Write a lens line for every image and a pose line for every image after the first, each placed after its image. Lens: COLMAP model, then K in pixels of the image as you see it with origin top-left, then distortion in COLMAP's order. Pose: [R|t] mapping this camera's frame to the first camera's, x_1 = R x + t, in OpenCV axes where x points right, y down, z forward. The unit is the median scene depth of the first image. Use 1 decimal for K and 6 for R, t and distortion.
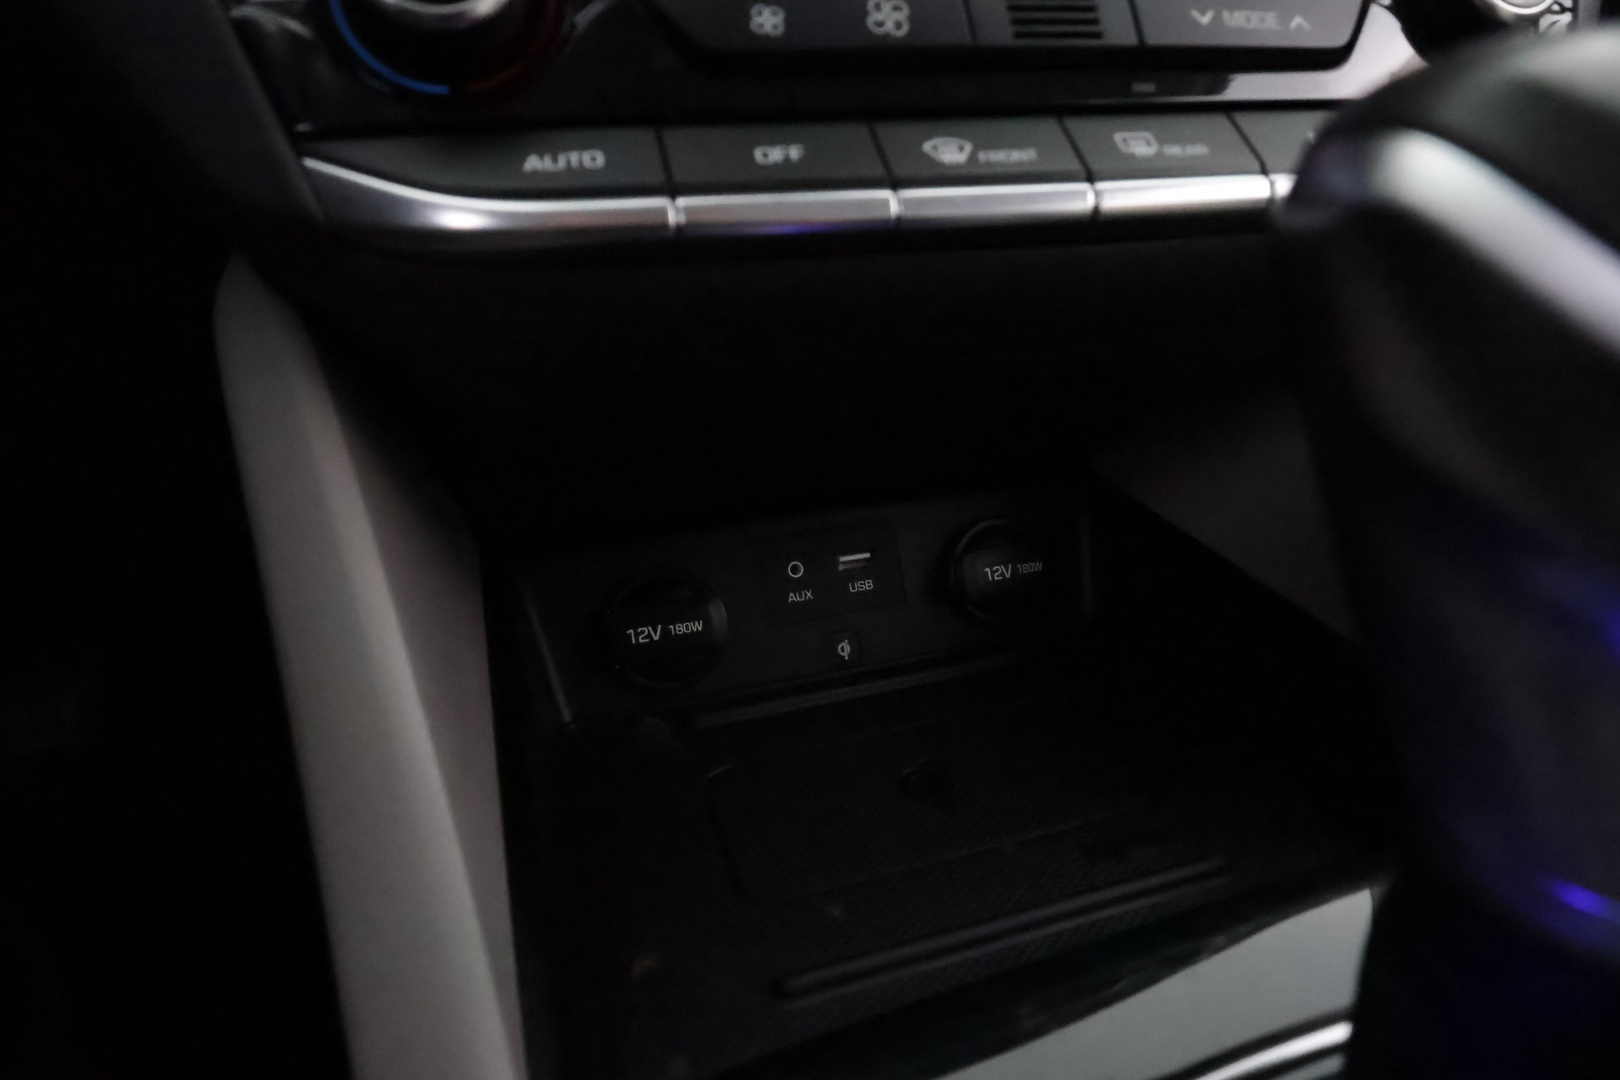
lens RADIAL K [[933.2, 0, 814.0], [0, 933.2, 534.6], [0, 0, 1]] dist [0.004018, -0.000798]
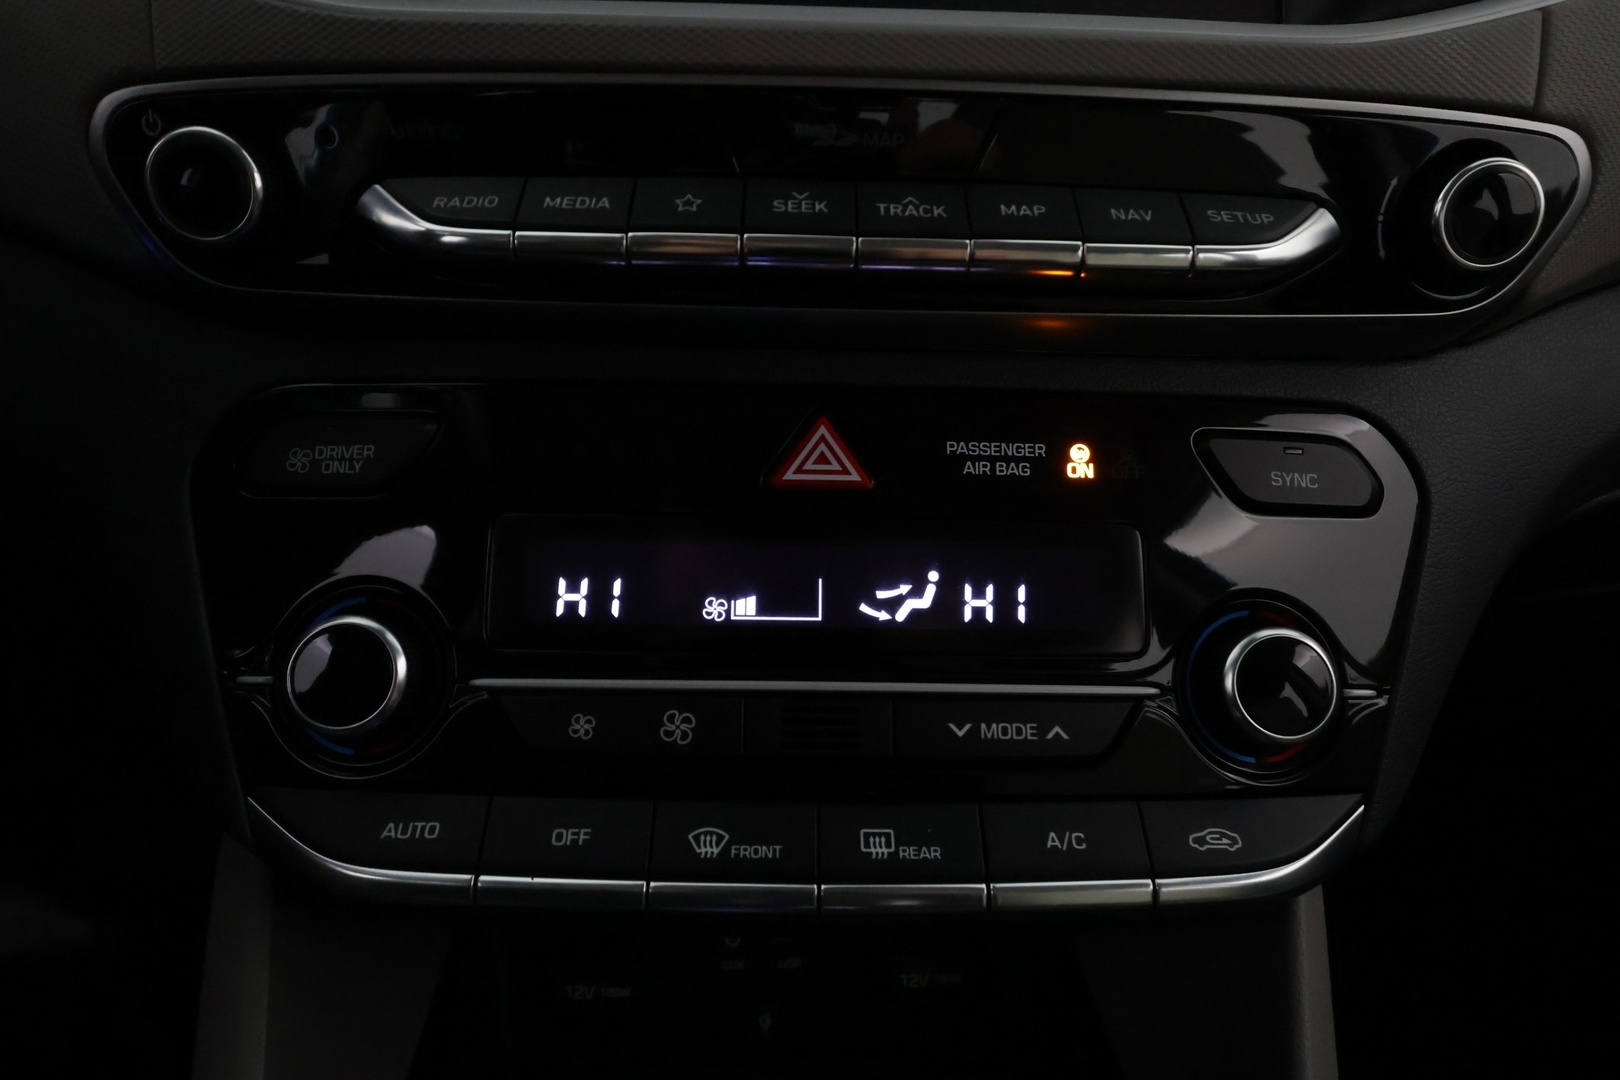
lens RADIAL K [[933.2, 0, 814.0], [0, 933.2, 534.6], [0, 0, 1]] dist [0.004018, -0.000798]
pose [[0.970017, 0.123610, -0.209255, 0.445946], [-0.140309, 0.987847, -0.066873, -0.681290], [0.198446, 0.094228, 0.975572, -0.212083]]
